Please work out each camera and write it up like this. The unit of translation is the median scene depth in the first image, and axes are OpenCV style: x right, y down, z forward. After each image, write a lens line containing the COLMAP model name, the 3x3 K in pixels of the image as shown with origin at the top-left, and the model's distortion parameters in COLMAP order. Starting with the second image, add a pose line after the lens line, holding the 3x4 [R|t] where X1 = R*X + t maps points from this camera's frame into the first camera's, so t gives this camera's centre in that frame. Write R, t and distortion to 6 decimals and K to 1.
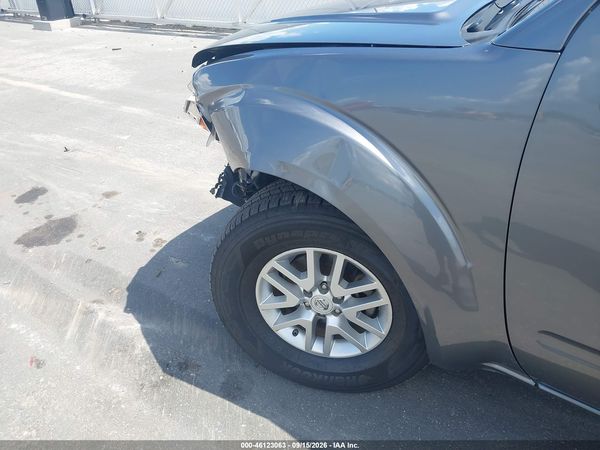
lens RADIAL K [[463.4, 0, 300.0], [0, 463.4, 225.0], [0, 0, 1]] dist [0.099040, -0.114001]
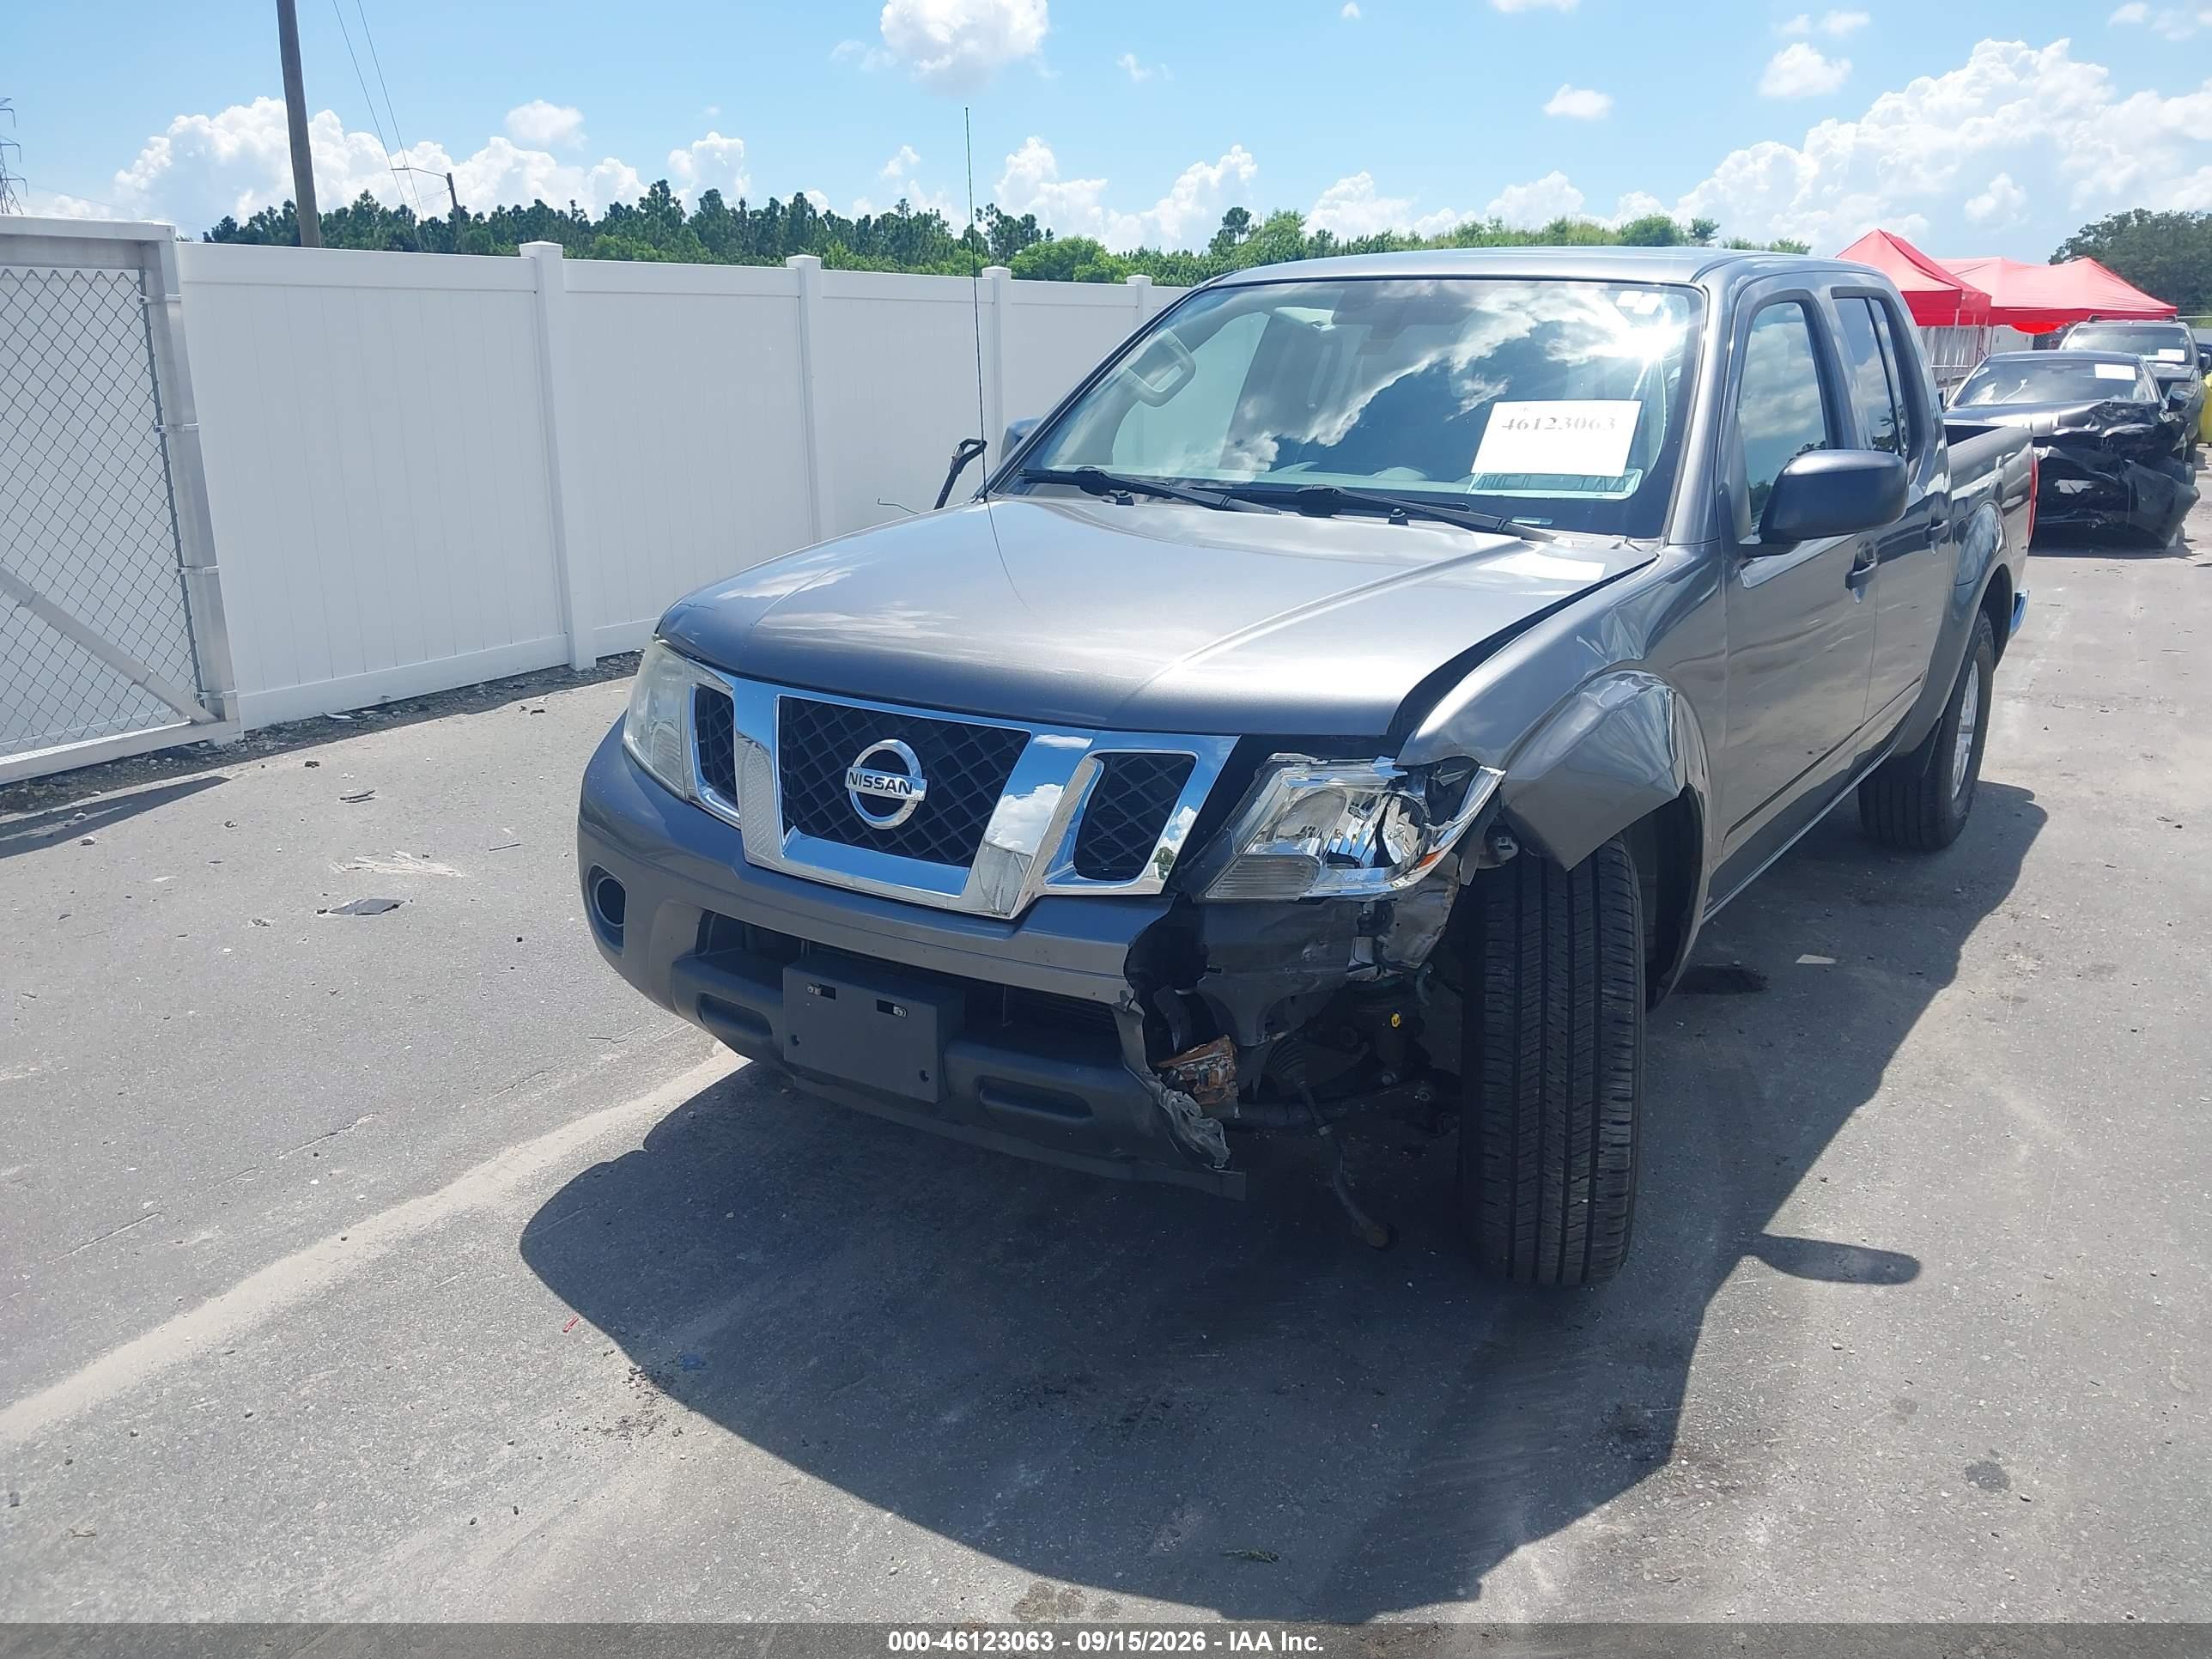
lens RADIAL K [[1767.4, 0, 1106.0], [0, 1767.4, 829.5], [0, 0, 1]] dist [0.179248, -0.322775]
pose [[-0.053693, -0.230517, 0.971586, -1.772965], [0.523107, 0.822301, 0.224006, -0.757153], [-0.850574, 0.520271, 0.076434, 1.146298]]
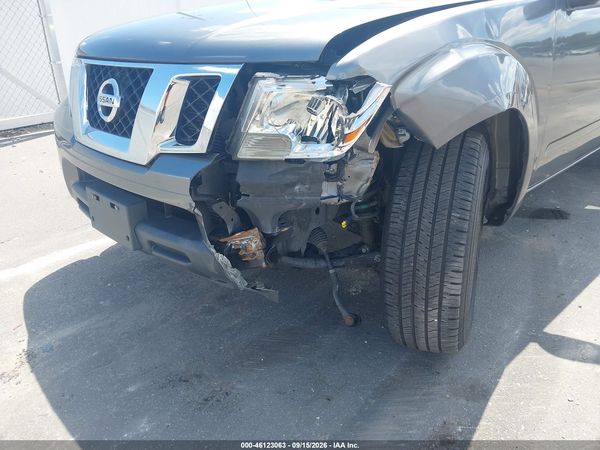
lens RADIAL K [[463.4, 0, 300.0], [0, 463.4, 225.0], [0, 0, 1]] dist [0.099040, -0.114001]
pose [[0.149327, -0.346703, 0.926012, -0.984584], [0.532661, 0.817215, 0.220074, -0.306517], [-0.833051, 0.460387, 0.306707, 0.929551]]
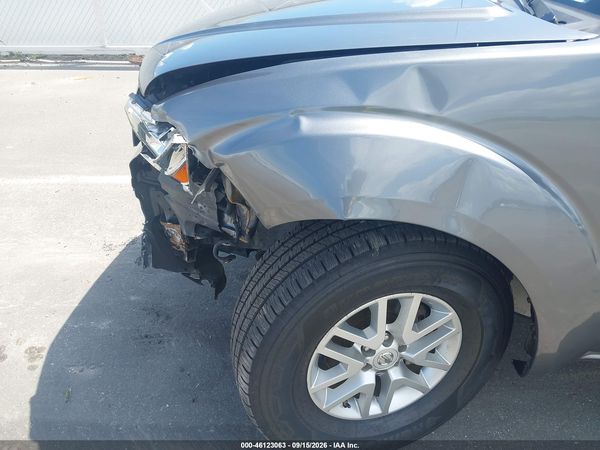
lens RADIAL K [[486.8, 0, 300.0], [0, 486.8, 225.0], [0, 0, 1]] dist [-0.008583, -0.016359]
pose [[0.853964, -0.235920, 0.463776, -0.413018], [0.246896, 0.968299, 0.037951, -0.124446], [-0.458027, 0.082095, 0.885139, 0.276025]]
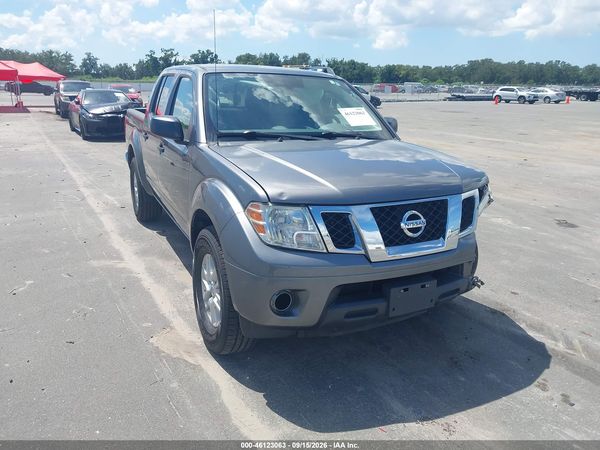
lens RADIAL K [[487.0, 0, 301.4], [0, 487.0, 221.9], [0, 0, 1]] dist [0.002566, 0.004341]
pose [[-0.902956, -0.095499, 0.418987, -0.389258], [0.235846, 0.704908, 0.668940, -1.714372], [-0.359230, 0.702840, -0.613978, 2.590529]]
